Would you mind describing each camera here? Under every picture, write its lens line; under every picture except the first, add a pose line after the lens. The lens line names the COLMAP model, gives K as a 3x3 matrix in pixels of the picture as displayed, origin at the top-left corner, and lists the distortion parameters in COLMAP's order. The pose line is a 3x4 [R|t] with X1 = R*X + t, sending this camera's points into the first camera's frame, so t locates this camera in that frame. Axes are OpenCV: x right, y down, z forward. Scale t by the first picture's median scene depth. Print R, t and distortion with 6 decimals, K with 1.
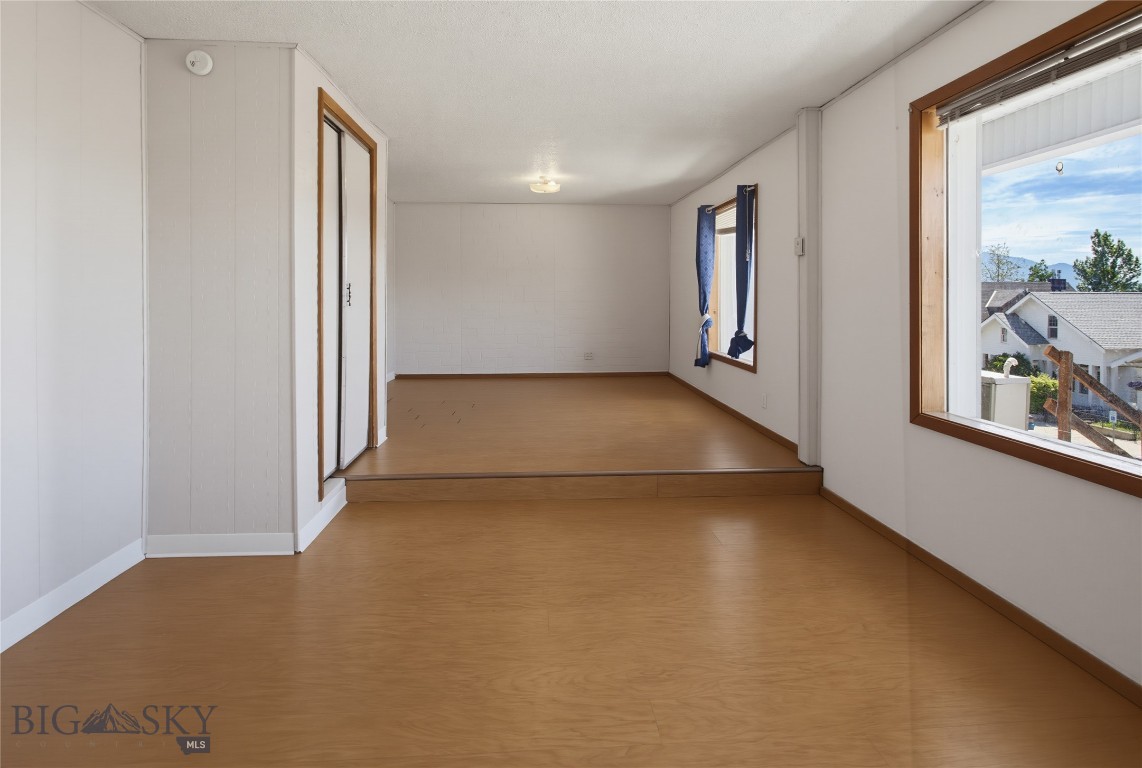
lens RADIAL K [[566.4, 0, 571.3], [0, 566.4, 299.2], [0, 0, 1]] dist [-0.000192, 0.000169]
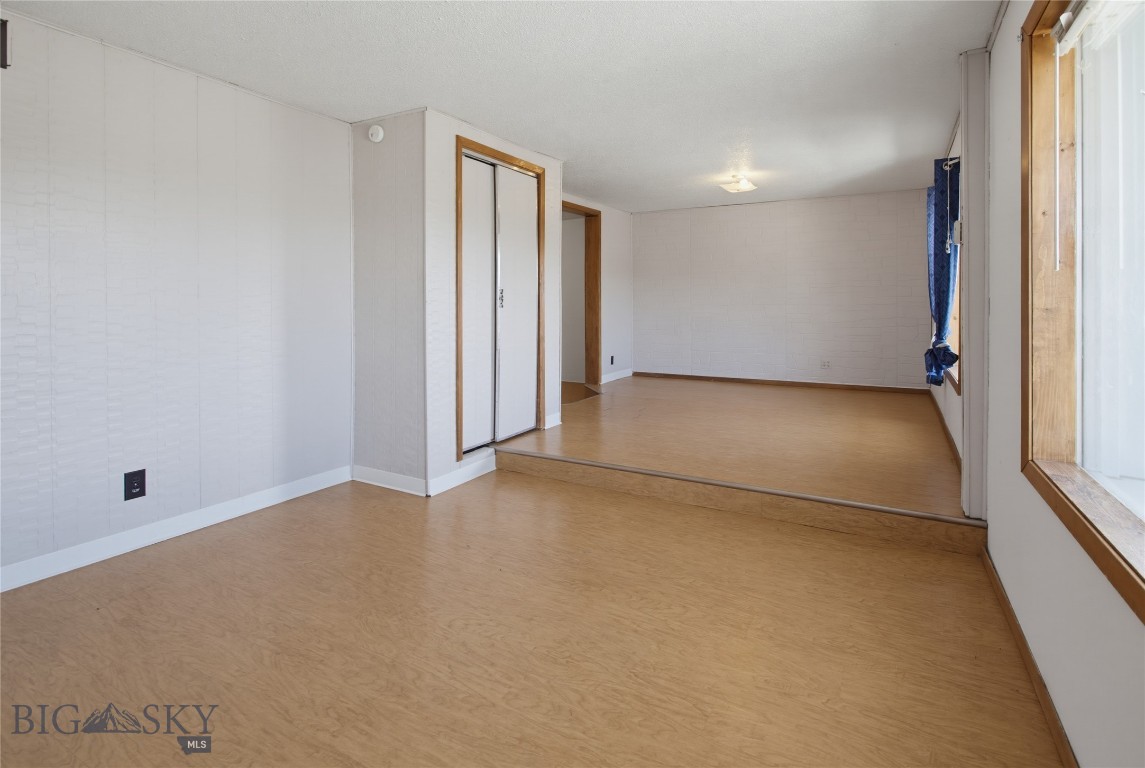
lens RADIAL K [[560.2, 0, 574.2], [0, 560.2, 302.9], [0, 0, 1]] dist [-0.002620, 0.000137]
pose [[0.841082, -0.001181, -0.540907, 0.482647], [0.001171, 0.999999, -0.000362, 0.003028], [0.540907, -0.000329, 0.841083, 0.092262]]
